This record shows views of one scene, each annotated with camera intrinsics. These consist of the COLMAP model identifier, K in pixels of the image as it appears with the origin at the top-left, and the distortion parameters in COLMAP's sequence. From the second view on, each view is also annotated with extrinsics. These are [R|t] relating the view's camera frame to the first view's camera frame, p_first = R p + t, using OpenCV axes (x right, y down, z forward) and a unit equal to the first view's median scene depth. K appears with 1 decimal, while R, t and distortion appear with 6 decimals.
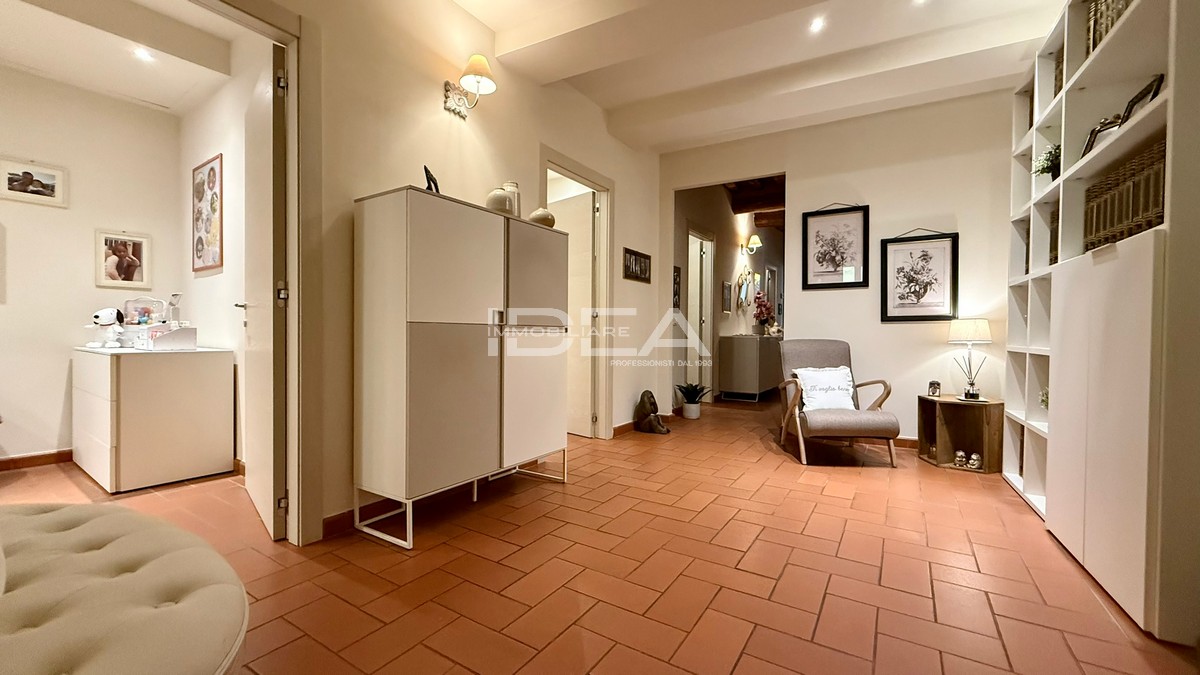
lens RADIAL K [[478.0, 0, 595.9], [0, 478.0, 334.8], [0, 0, 1]] dist [0.000502, -0.000160]
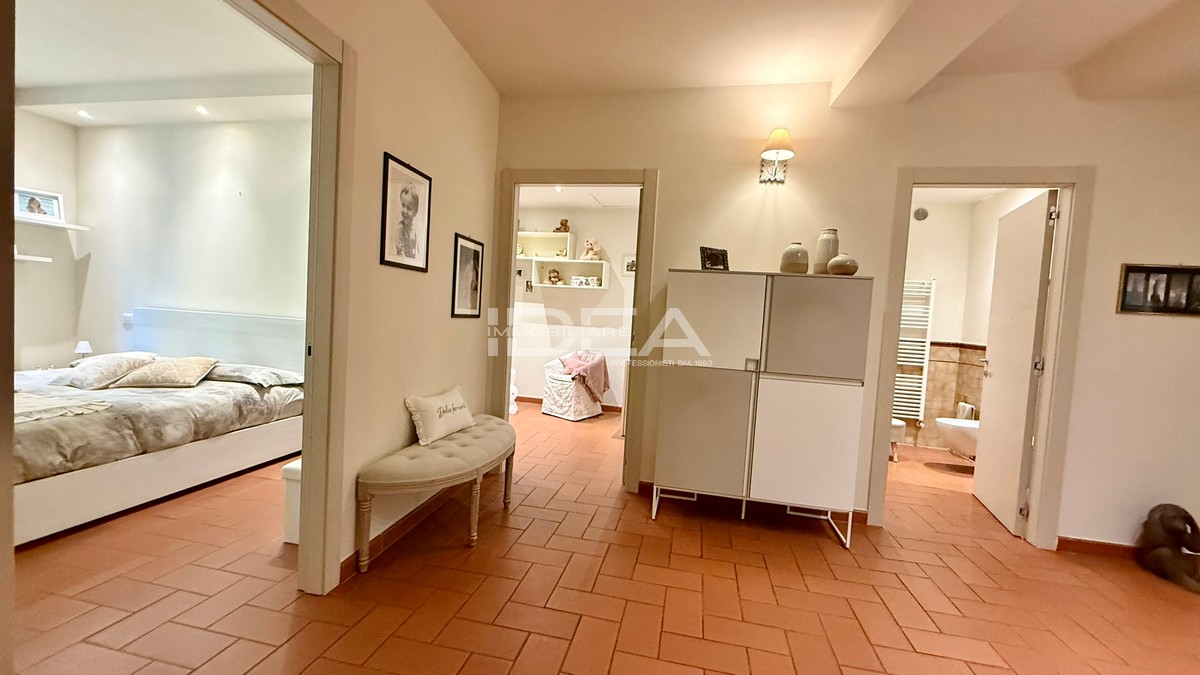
lens RADIAL K [[478.0, 0, 597.8], [0, 478.0, 337.4], [0, 0, 1]] dist [0.000502, -0.000160]
pose [[0.353679, 0.057936, -0.933571, 0.439422], [-0.061099, 0.997379, 0.038749, -0.074939], [0.933369, 0.043335, 0.356292, 0.148602]]
